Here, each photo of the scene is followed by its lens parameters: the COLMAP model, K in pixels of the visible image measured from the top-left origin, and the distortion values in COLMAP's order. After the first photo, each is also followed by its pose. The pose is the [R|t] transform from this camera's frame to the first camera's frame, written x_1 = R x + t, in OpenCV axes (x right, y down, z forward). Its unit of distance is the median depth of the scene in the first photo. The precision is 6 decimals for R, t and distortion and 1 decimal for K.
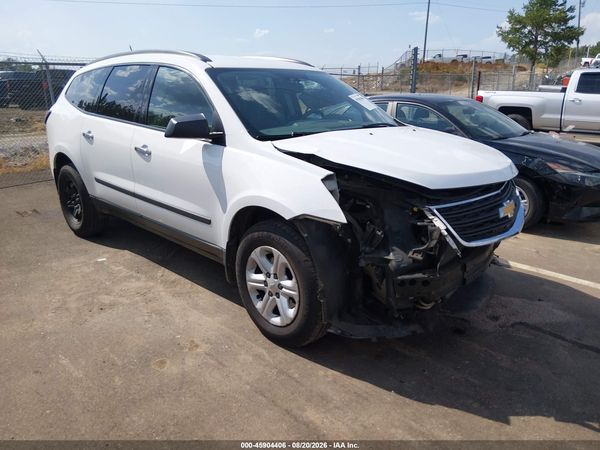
lens RADIAL K [[459.5, 0, 300.0], [0, 459.5, 225.0], [0, 0, 1]] dist [0.103679, -0.166189]
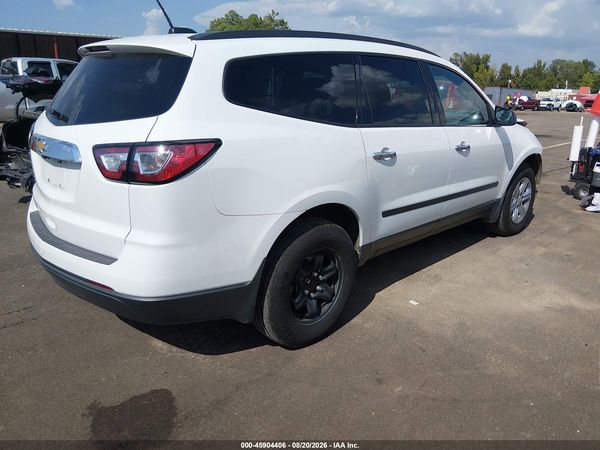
lens RADIAL K [[467.9, 0, 300.0], [0, 467.9, 225.0], [0, 0, 1]] dist [0.073176, -0.143238]
pose [[0.001778, -0.294575, 0.955627, -1.671495], [0.263572, 0.921975, 0.283711, -0.474173], [-0.964638, 0.251372, 0.079281, 1.570837]]
